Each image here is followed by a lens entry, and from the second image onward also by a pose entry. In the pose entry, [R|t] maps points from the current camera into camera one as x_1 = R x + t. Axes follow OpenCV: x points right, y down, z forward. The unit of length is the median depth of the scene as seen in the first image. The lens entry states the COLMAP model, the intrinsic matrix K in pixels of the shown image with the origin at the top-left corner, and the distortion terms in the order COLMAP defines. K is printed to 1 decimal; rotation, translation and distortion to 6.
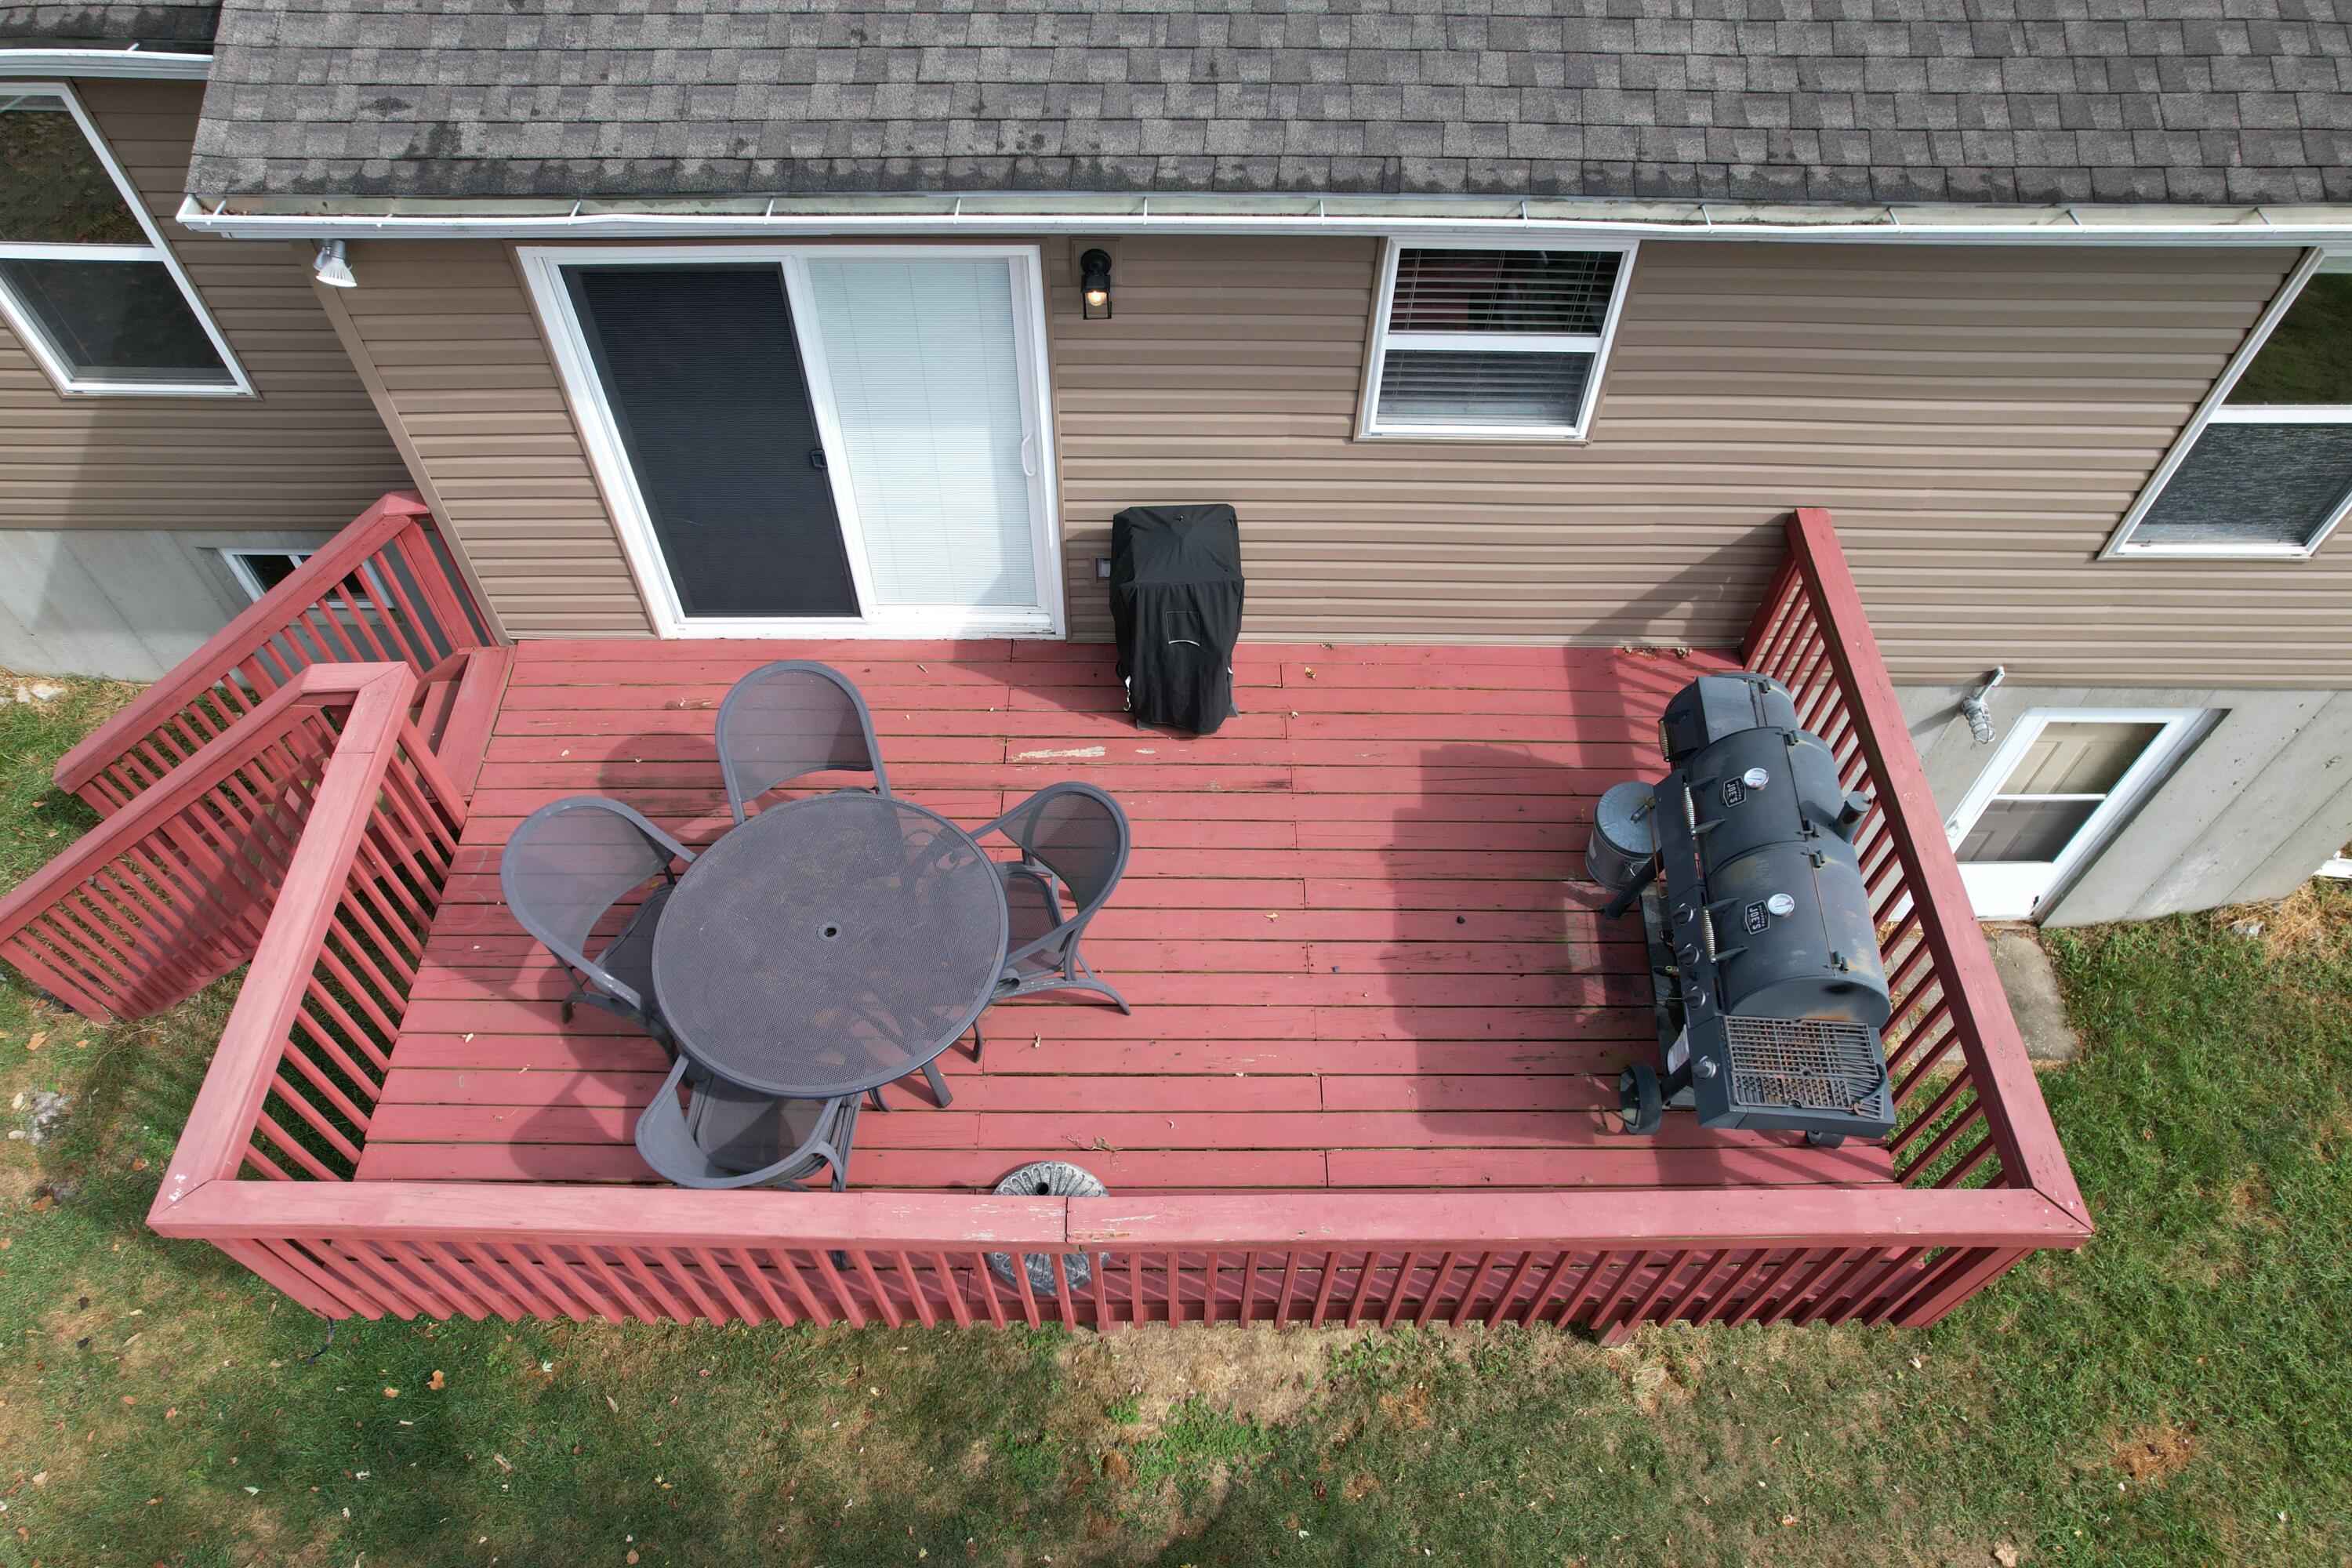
lens RADIAL K [[1536.5, 0, 1176.0], [0, 1536.5, 784.0], [0, 0, 1]] dist [-0.083554, 0.077632]
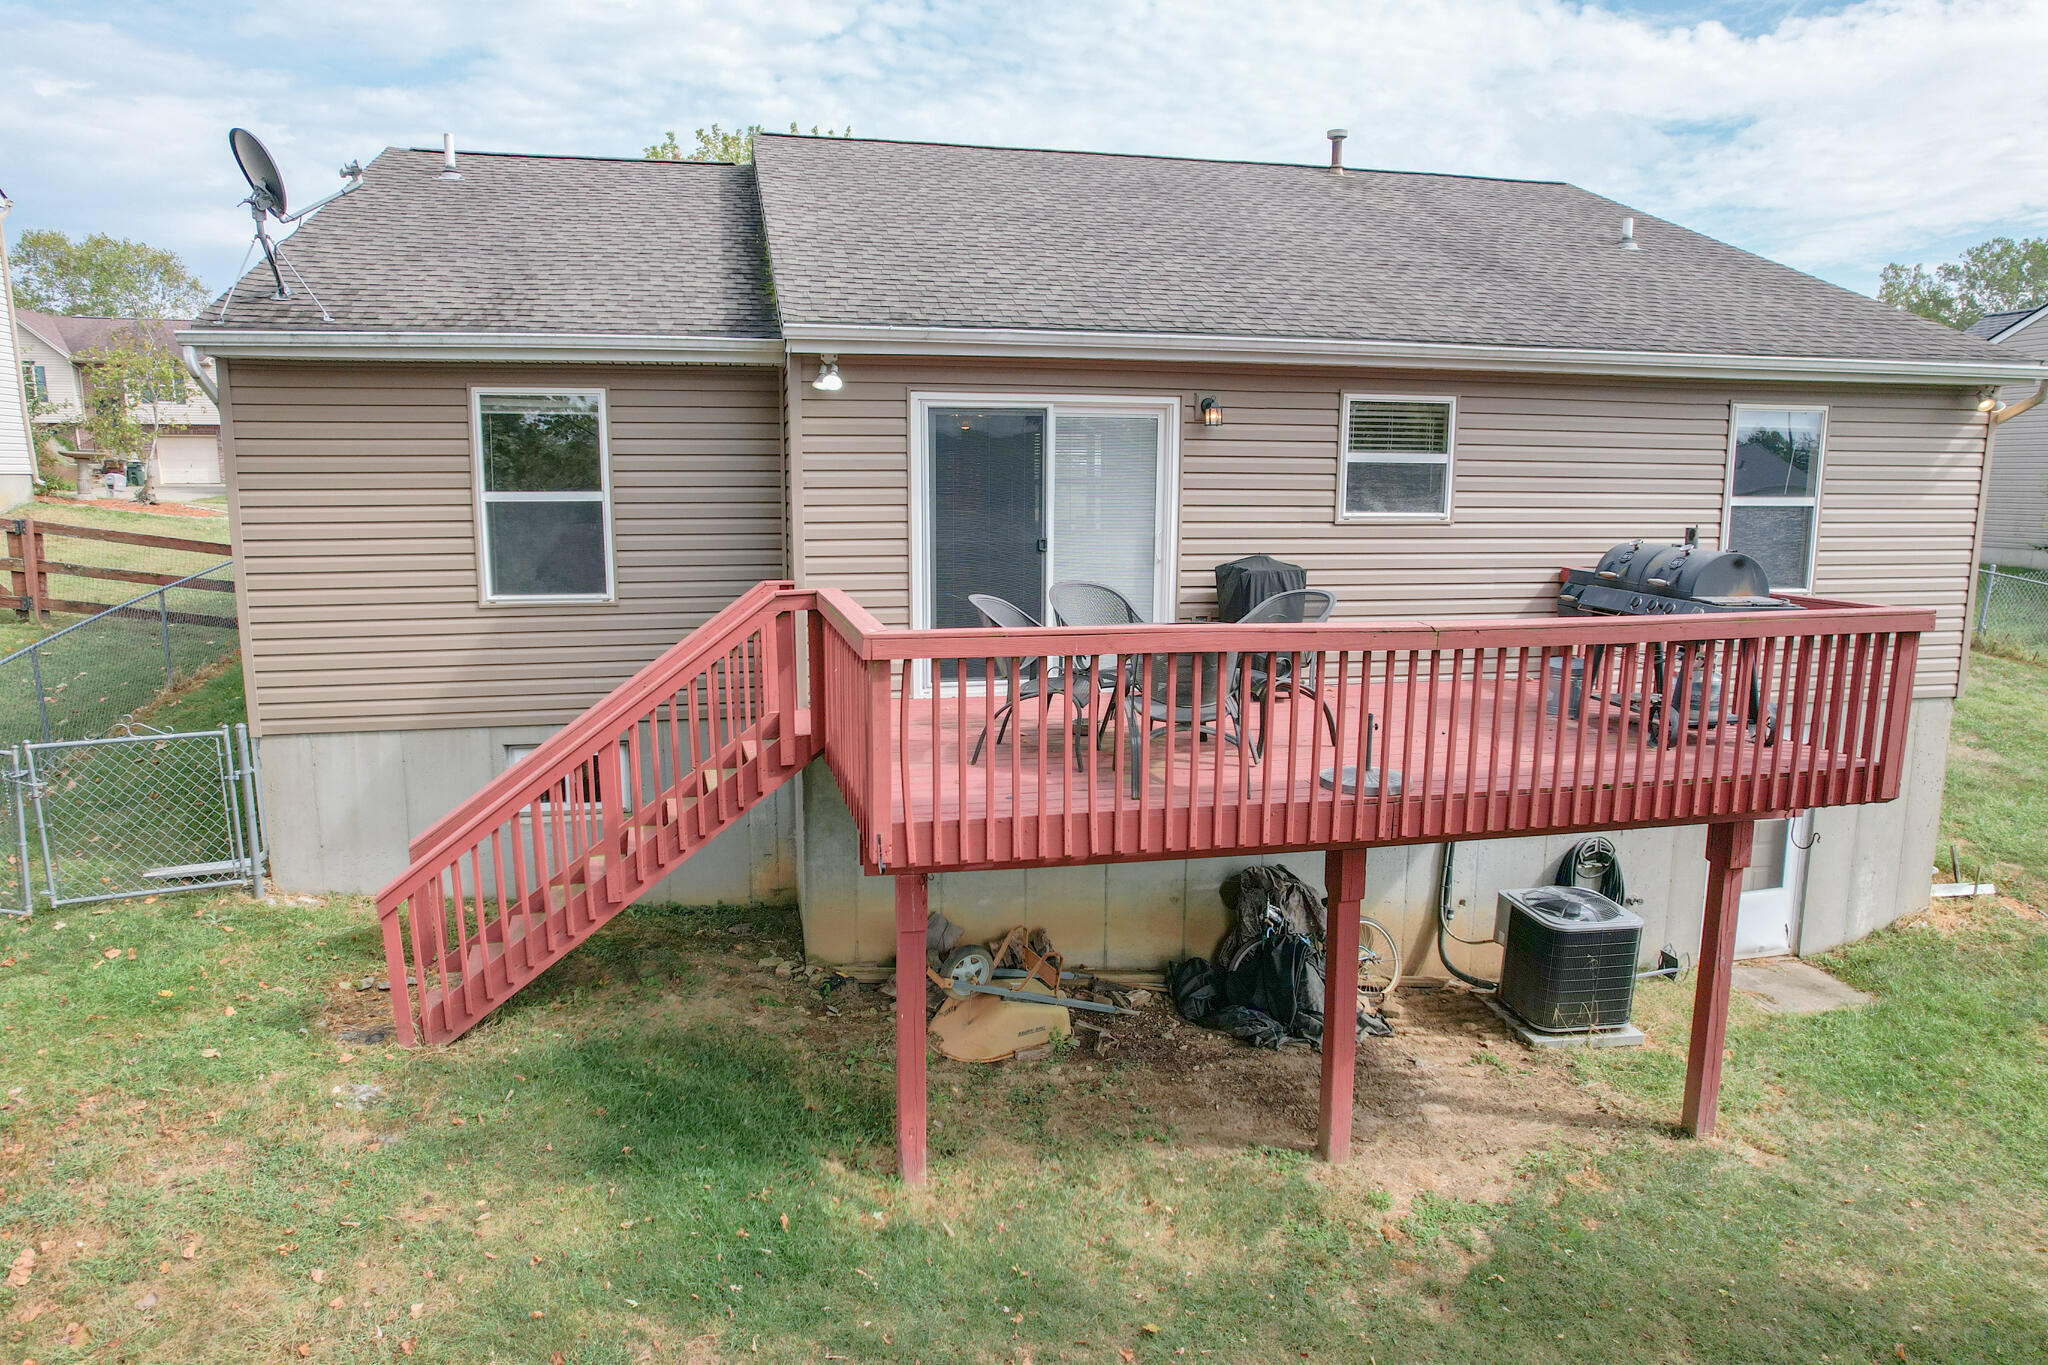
lens RADIAL K [[1337.9, 0, 1024.0], [0, 1337.9, 682.5], [0, 0, 1]] dist [-0.083554, 0.077632]
pose [[0.973698, -0.038936, 0.224492, -0.517019], [0.183608, 0.717500, -0.671924, 0.771849], [-0.134911, 0.695469, 0.705777, 0.061639]]
